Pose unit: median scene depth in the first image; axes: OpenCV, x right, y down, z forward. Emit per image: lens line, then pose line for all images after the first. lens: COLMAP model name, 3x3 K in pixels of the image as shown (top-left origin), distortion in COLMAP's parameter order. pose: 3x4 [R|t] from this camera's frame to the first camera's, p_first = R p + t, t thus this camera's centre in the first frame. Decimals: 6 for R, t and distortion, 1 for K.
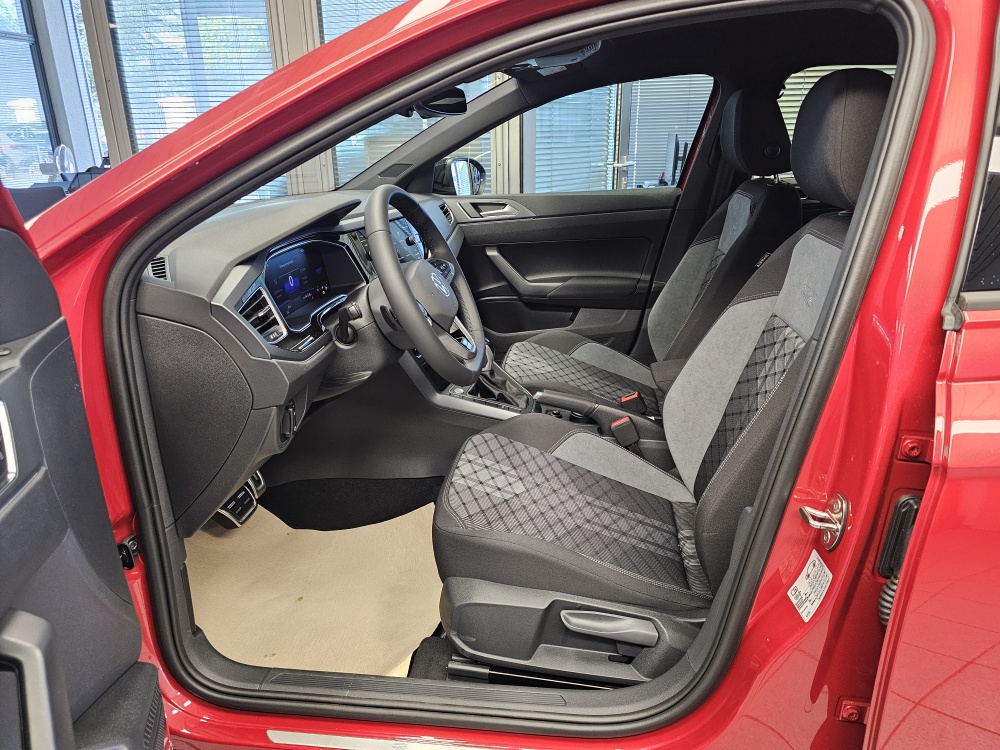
lens RADIAL K [[670.7, 0, 502.1], [0, 670.7, 369.9], [0, 0, 1]] dist [0.074789, -0.080582]
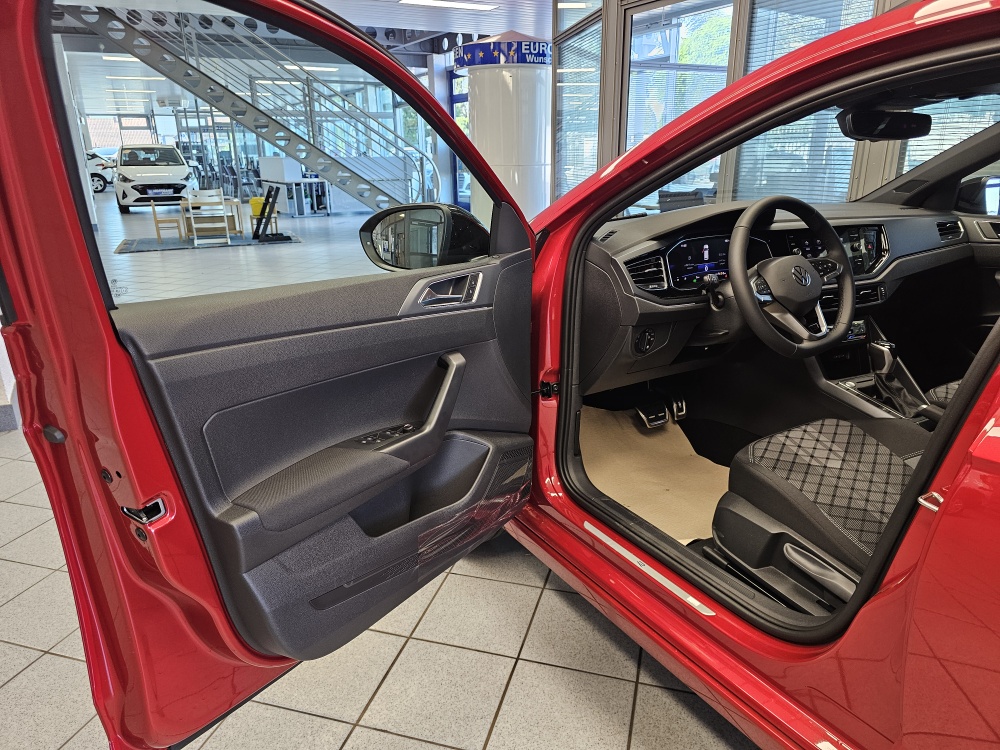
lens RADIAL K [[674.2, 0, 500.3], [0, 674.2, 365.1], [0, 0, 1]] dist [0.041367, -0.033838]
pose [[0.613336, 0.244629, -0.750983, 0.425658], [-0.257422, 0.960821, 0.102744, 0.034714], [0.746695, 0.130303, 0.652279, -0.168296]]
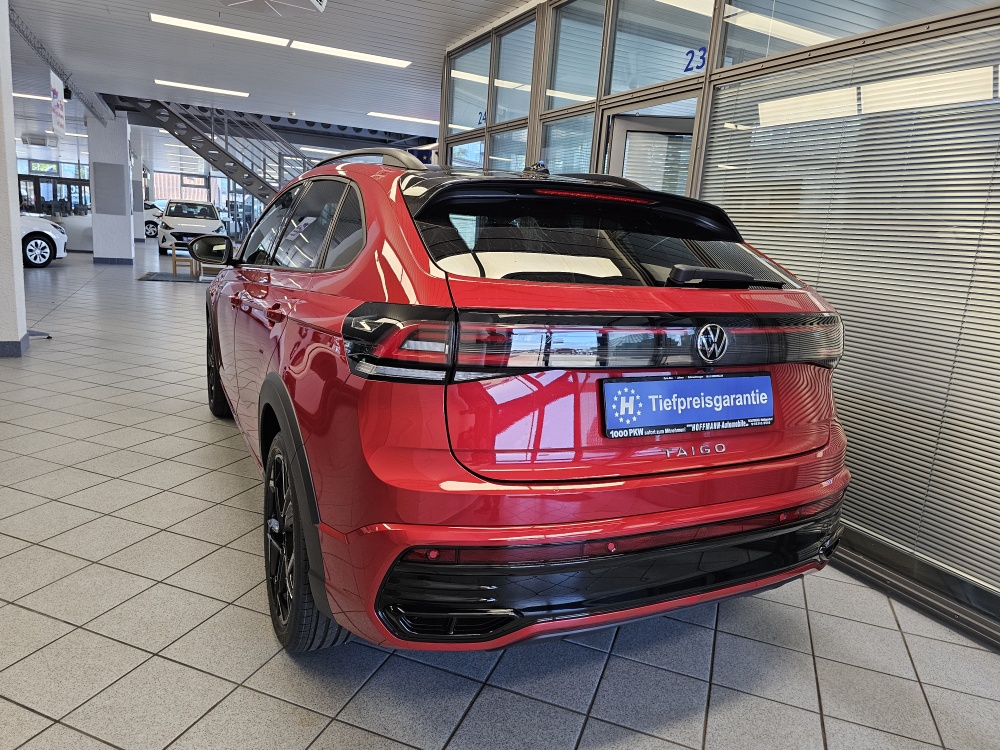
lens RADIAL K [[670.7, 0, 502.1], [0, 670.7, 369.9], [0, 0, 1]] dist [0.074789, -0.080582]
pose [[0.552352, 0.220272, -0.803982, 2.251348], [-0.350676, 0.936367, 0.015621, -0.037067], [0.756263, 0.273309, 0.594448, -0.087875]]
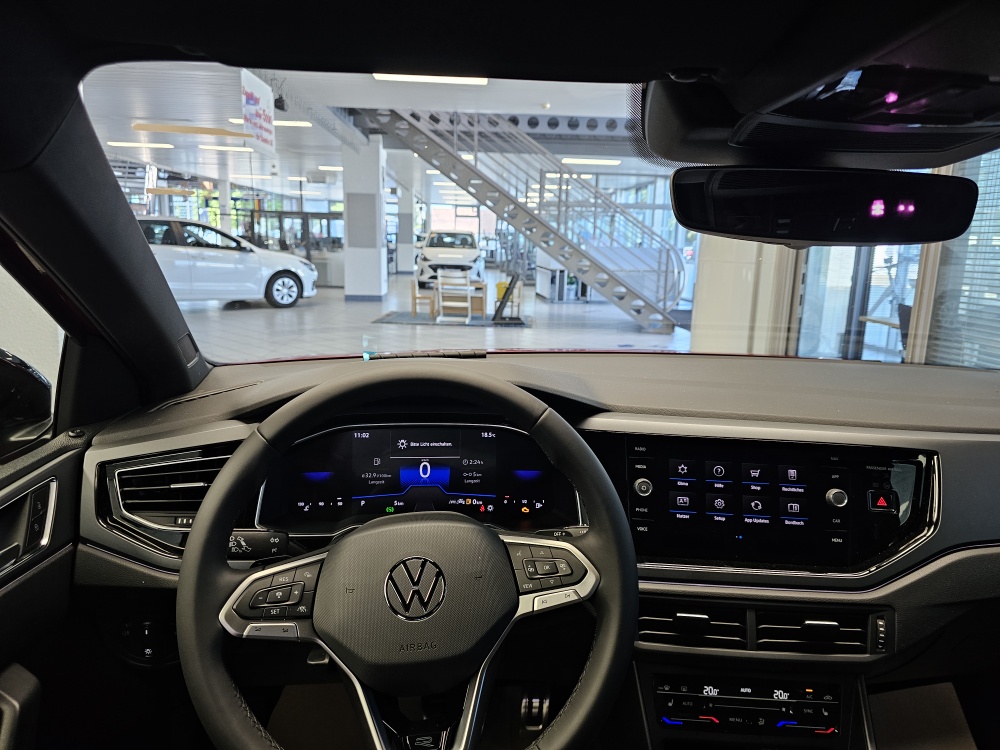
lens RADIAL K [[670.7, 0, 502.1], [0, 670.7, 369.9], [0, 0, 1]] dist [0.074789, -0.080582]
pose [[0.201799, 0.206324, -0.957448, 0.257398], [-0.353404, 0.927043, 0.125286, -0.265713], [0.913446, 0.313084, 0.259992, 0.684668]]
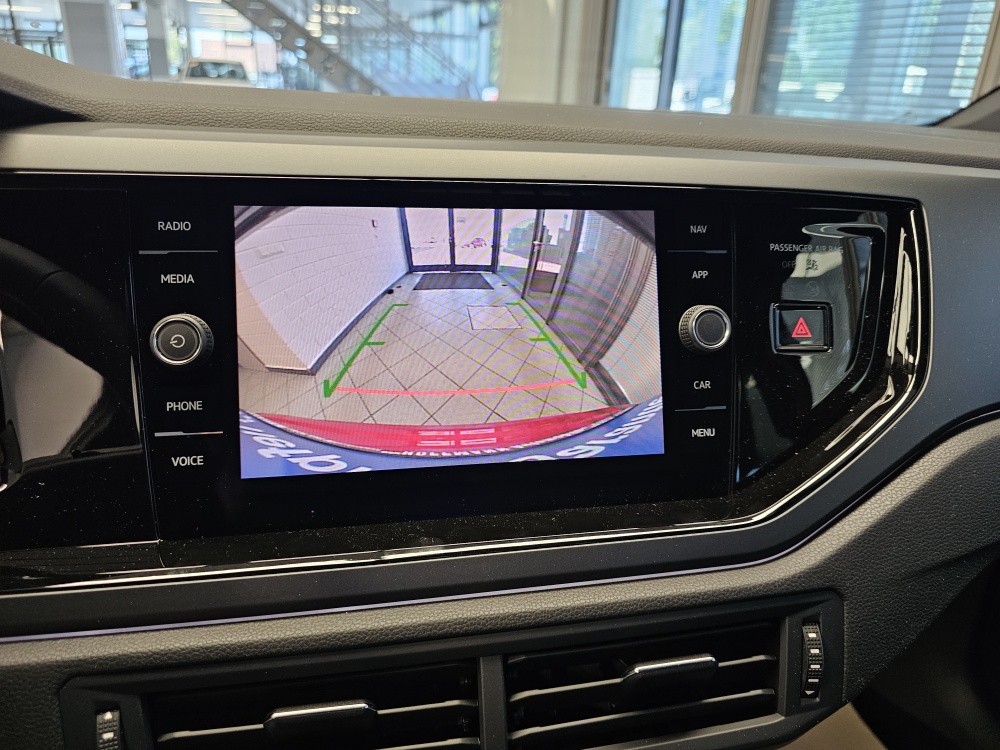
lens RADIAL K [[694.4, 0, 490.1], [0, 694.4, 359.4], [0, 0, 1]] dist [0.060274, -0.081570]
pose [[0.444214, 0.351751, -0.823981, -0.005180], [-0.340500, 0.916976, 0.207883, -0.216066], [0.828694, 0.188221, 0.527105, 0.909109]]
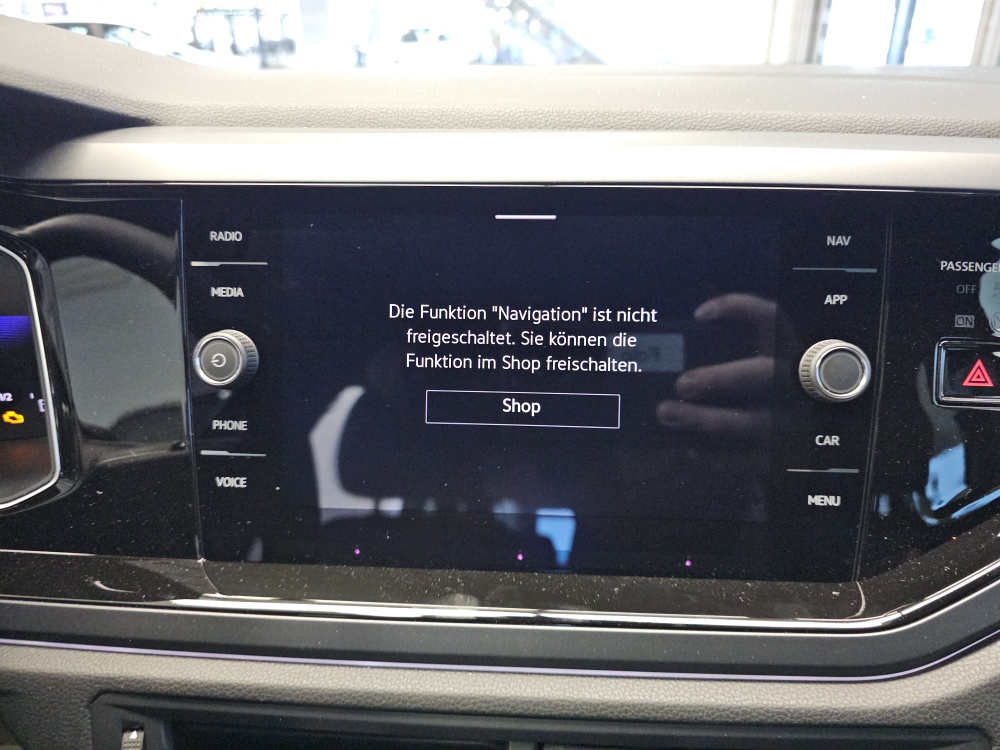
lens RADIAL K [[691.8, 0, 501.3], [0, 691.8, 362.4], [0, 0, 1]] dist [0.029918, -0.045200]
pose [[0.206007, 0.421590, -0.883076, -0.024076], [-0.317340, 0.882444, 0.347258, -0.234911], [0.925666, 0.208697, 0.315577, 0.944270]]
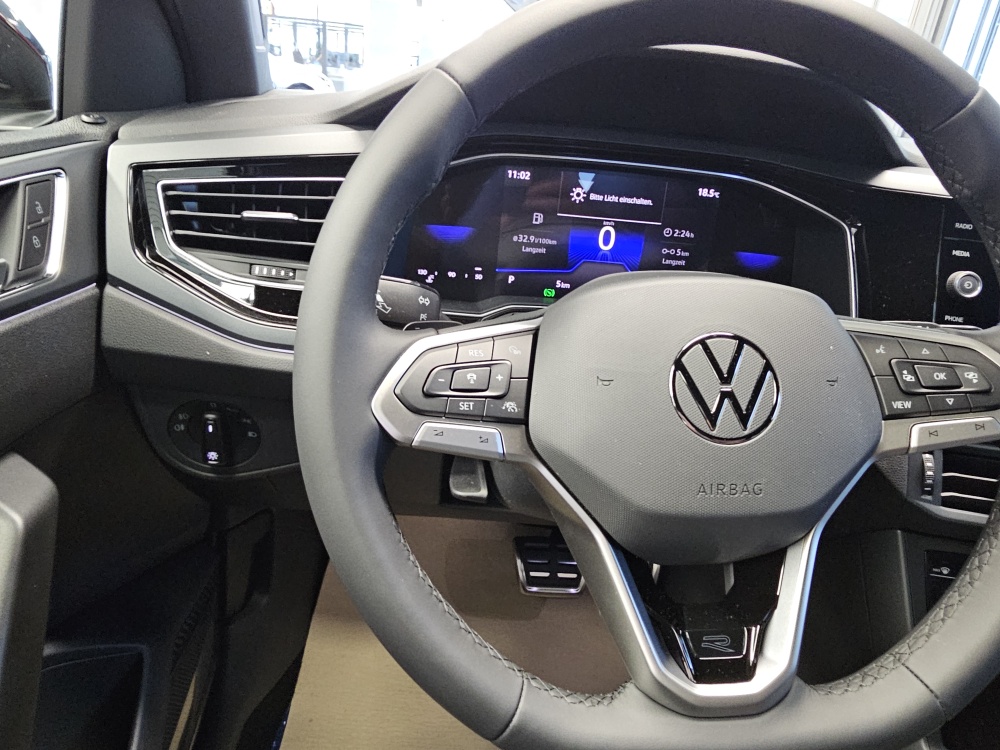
lens RADIAL K [[681.1, 0, 493.3], [0, 681.1, 363.6], [0, 0, 1]] dist [0.002774, 0.000602]
pose [[0.155352, 0.415298, -0.896322, 0.090255], [-0.421710, 0.848388, 0.319997, -0.137730], [0.893323, 0.328276, 0.306934, 0.650794]]
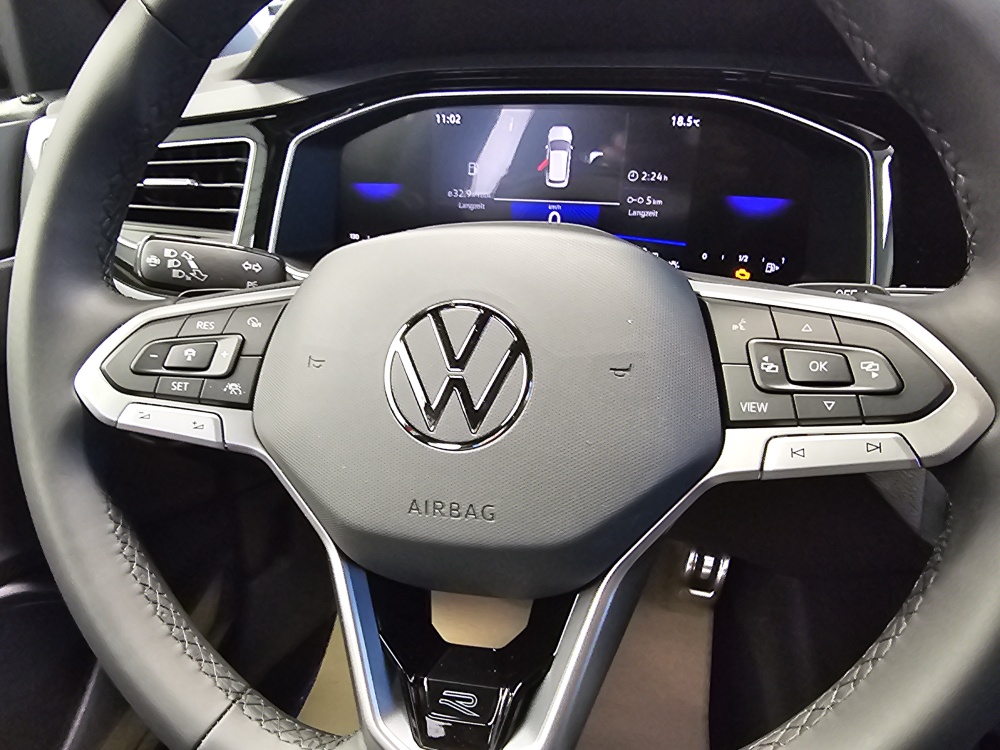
lens RADIAL K [[683.4, 0, 445.8], [0, 683.4, 373.4], [0, 0, 1]] dist [0.001918, 0.001617]
pose [[-0.142296, 0.466039, -0.873247, 0.056734], [-0.308137, 0.817530, 0.486515, -0.168110], [0.940640, 0.338309, 0.027272, 0.765736]]
